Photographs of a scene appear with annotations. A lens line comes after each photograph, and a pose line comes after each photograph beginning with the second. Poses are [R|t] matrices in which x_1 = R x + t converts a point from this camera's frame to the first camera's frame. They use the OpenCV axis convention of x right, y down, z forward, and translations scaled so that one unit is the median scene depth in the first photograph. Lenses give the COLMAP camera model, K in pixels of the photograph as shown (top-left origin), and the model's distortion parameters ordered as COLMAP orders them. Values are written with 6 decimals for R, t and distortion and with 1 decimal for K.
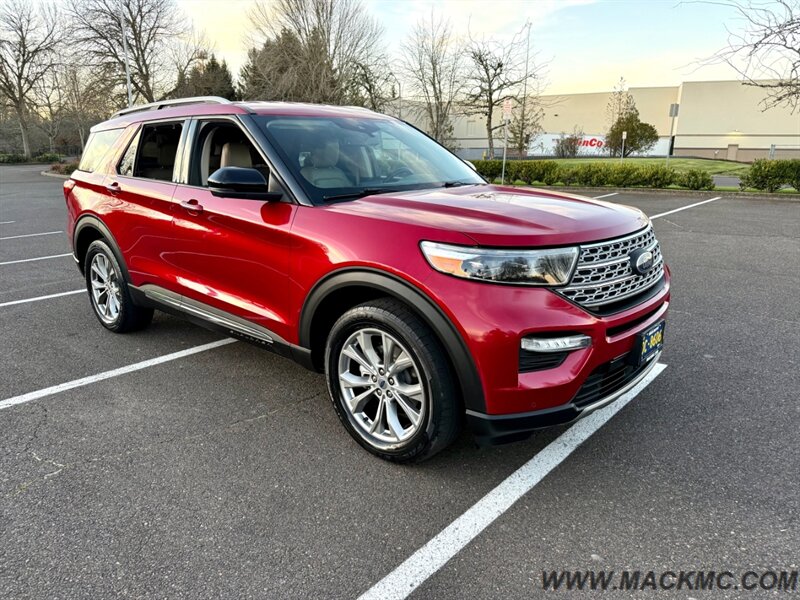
lens RADIAL K [[570.9, 0, 400.0], [0, 570.9, 300.0], [0, 0, 1]] dist [-0.005813, -0.002295]
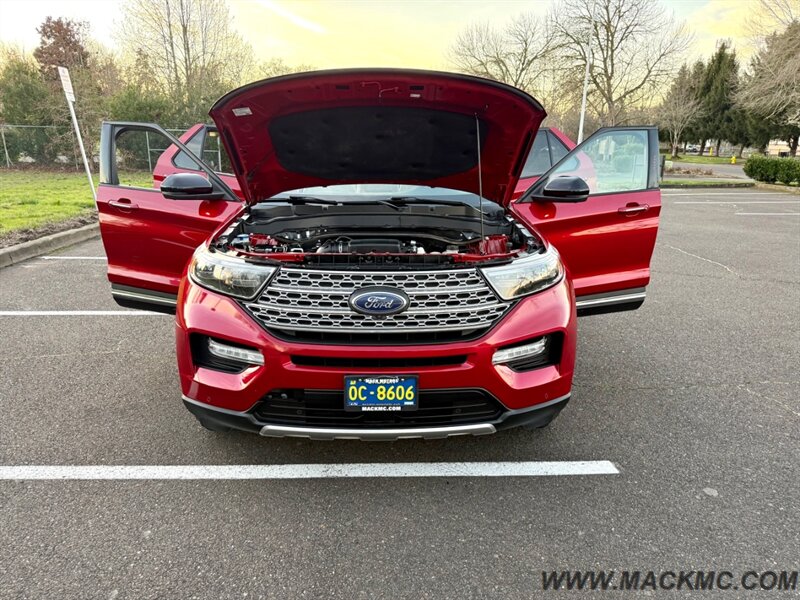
lens RADIAL K [[570.1, 0, 394.5], [0, 570.1, 303.2], [0, 0, 1]] dist [-0.002359, -0.008874]
pose [[0.681064, 0.206226, -0.702583, 0.095021], [-0.197917, 0.975651, 0.094524, -0.013598], [0.704969, 0.074676, 0.705296, 0.035162]]
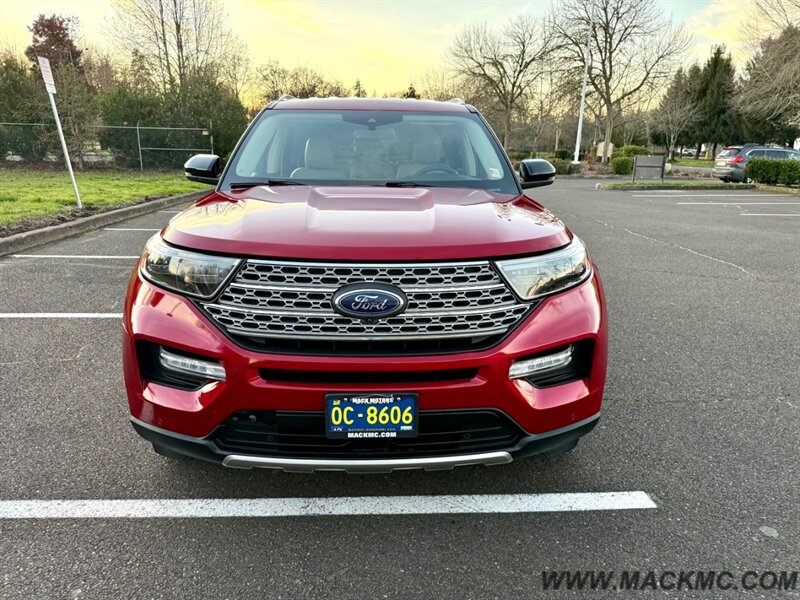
lens RADIAL K [[570.9, 0, 400.0], [0, 570.9, 300.0], [0, 0, 1]] dist [-0.005813, -0.002295]
pose [[0.691444, 0.199899, -0.694223, 0.084248], [-0.200946, 0.976251, 0.080966, -0.011902], [0.693920, 0.083518, 0.715192, 0.046467]]
